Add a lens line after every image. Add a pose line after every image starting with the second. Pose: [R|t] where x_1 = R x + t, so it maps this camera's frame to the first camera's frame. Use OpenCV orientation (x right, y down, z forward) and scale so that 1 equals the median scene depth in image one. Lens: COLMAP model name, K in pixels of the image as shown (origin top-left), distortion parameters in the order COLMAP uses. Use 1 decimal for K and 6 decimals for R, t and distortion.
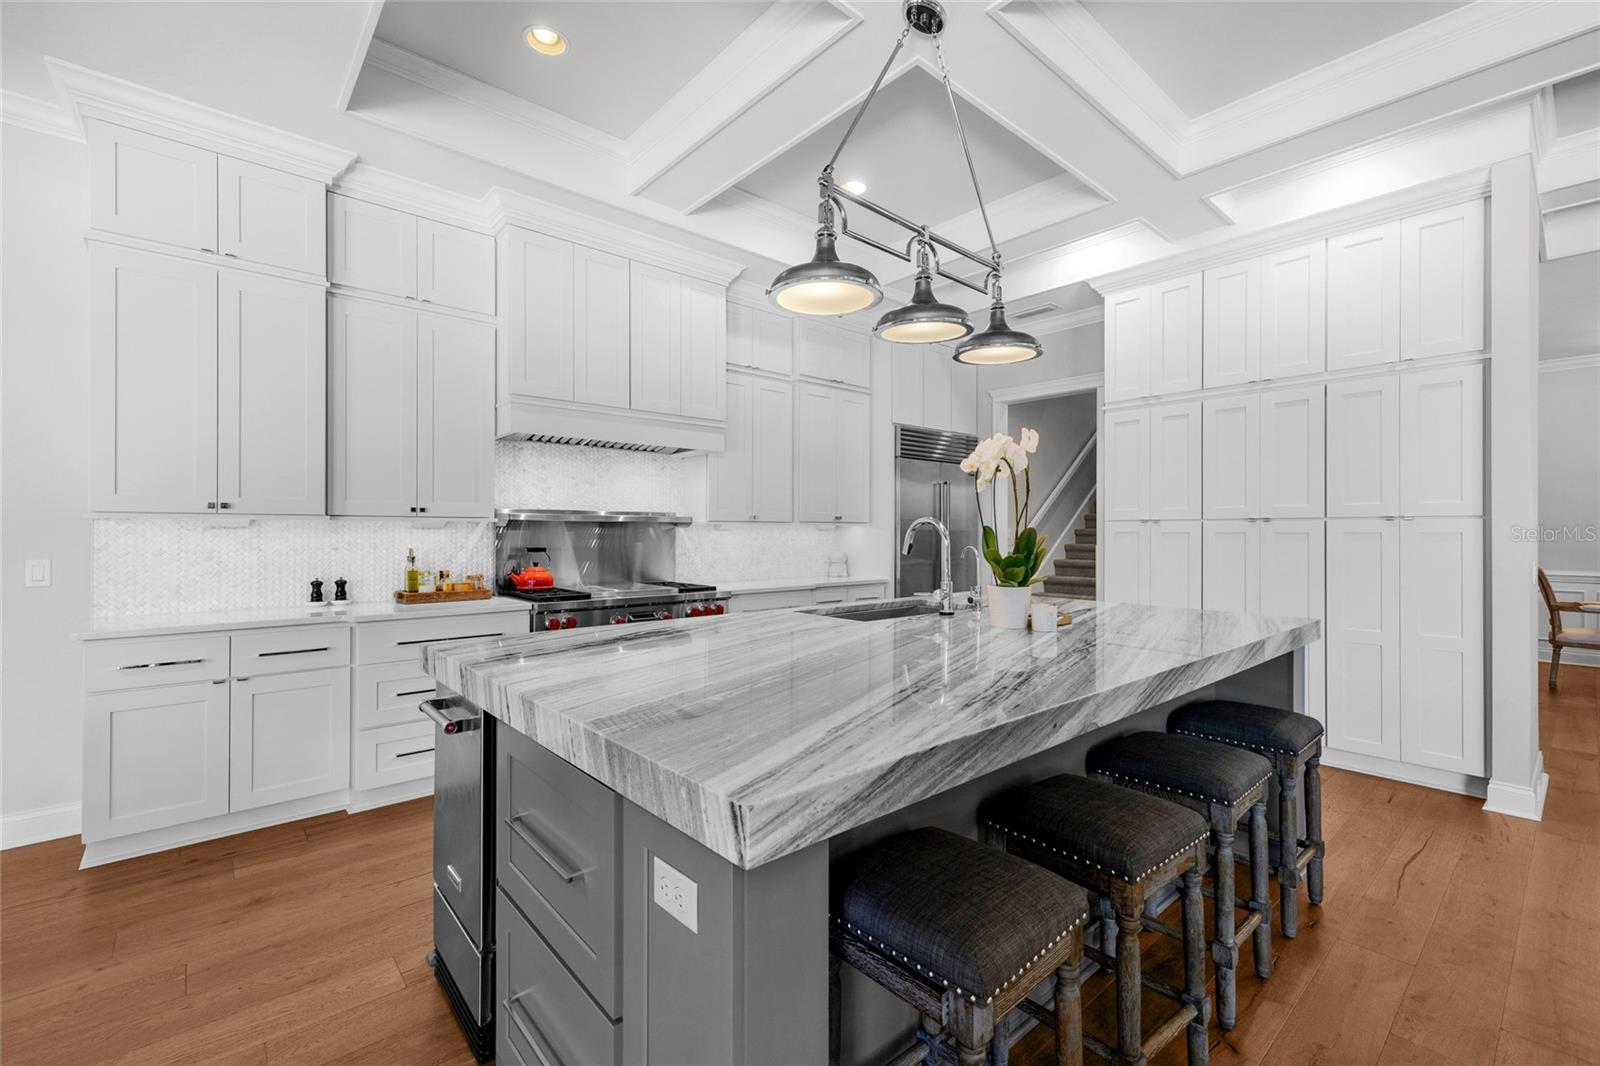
lens RADIAL K [[660.5, 0, 773.7], [0, 660.5, 522.8], [0, 0, 1]] dist [0.015145, 0.000092]
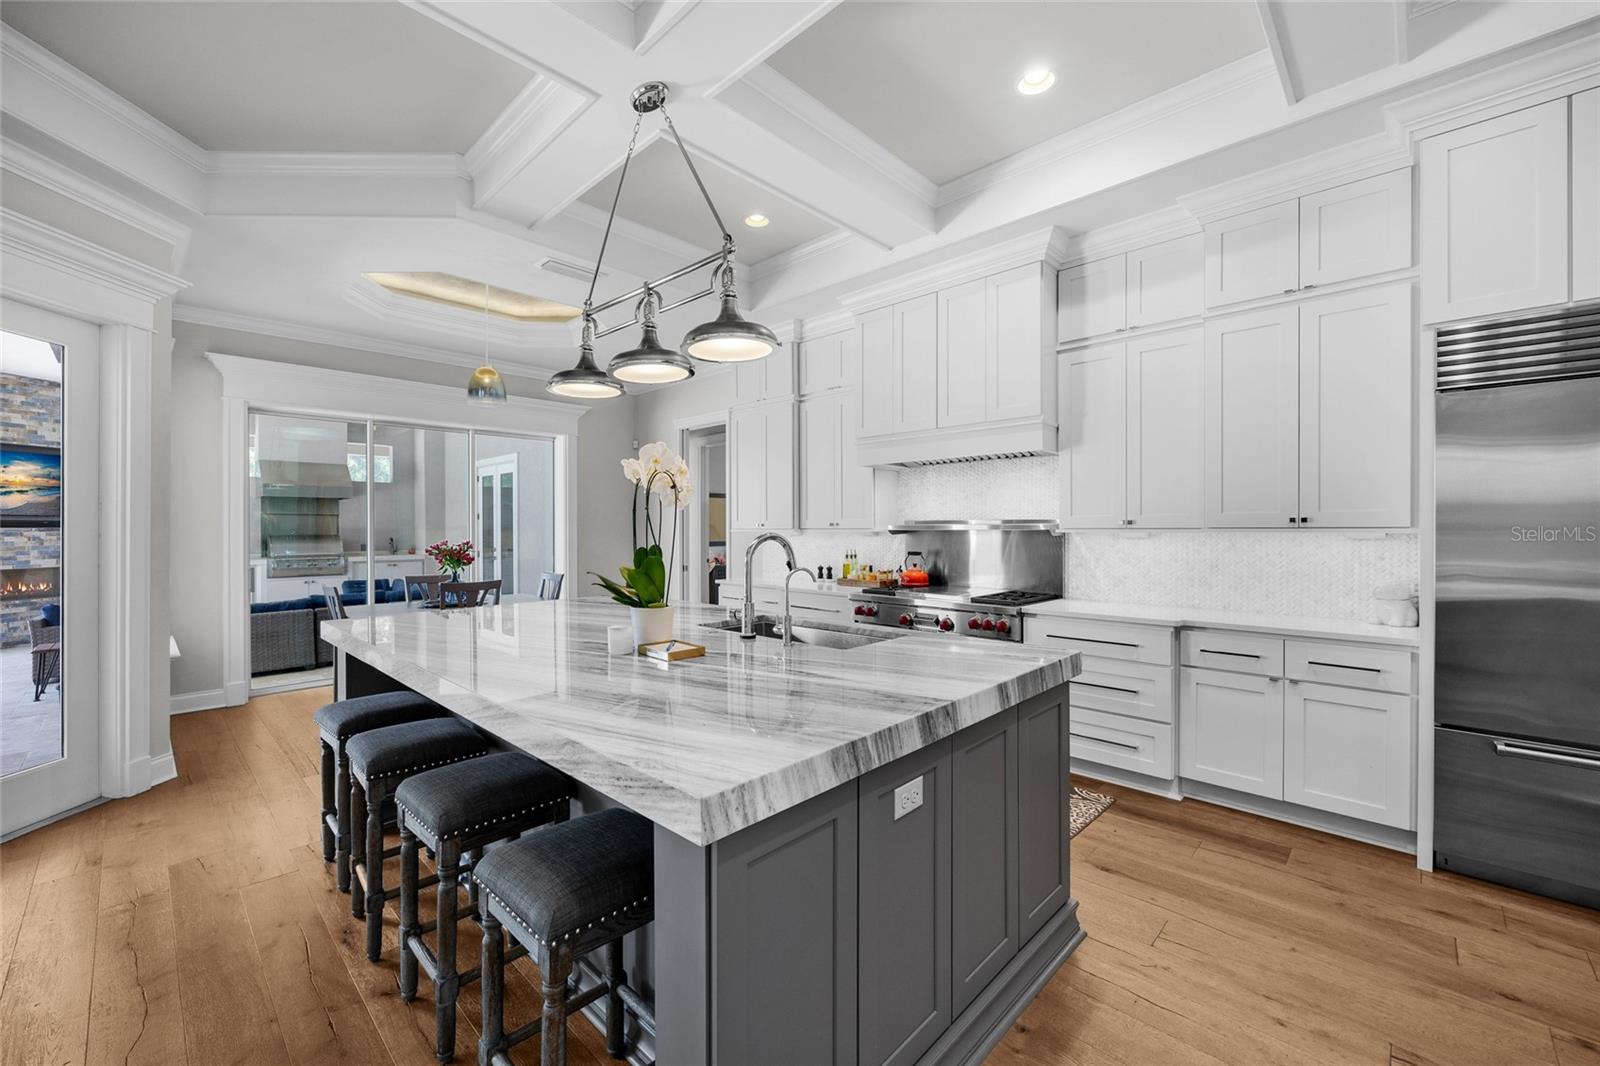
lens RADIAL K [[642.2, 0, 811.4], [0, 642.2, 535.9], [0, 0, 1]] dist [-0.002423, -0.000079]
pose [[0.118967, 0.001609, -0.992897, 0.742348], [-0.001846, 0.999997, 0.001400, 0.005026], [0.992897, 0.001667, 0.118970, 0.612743]]
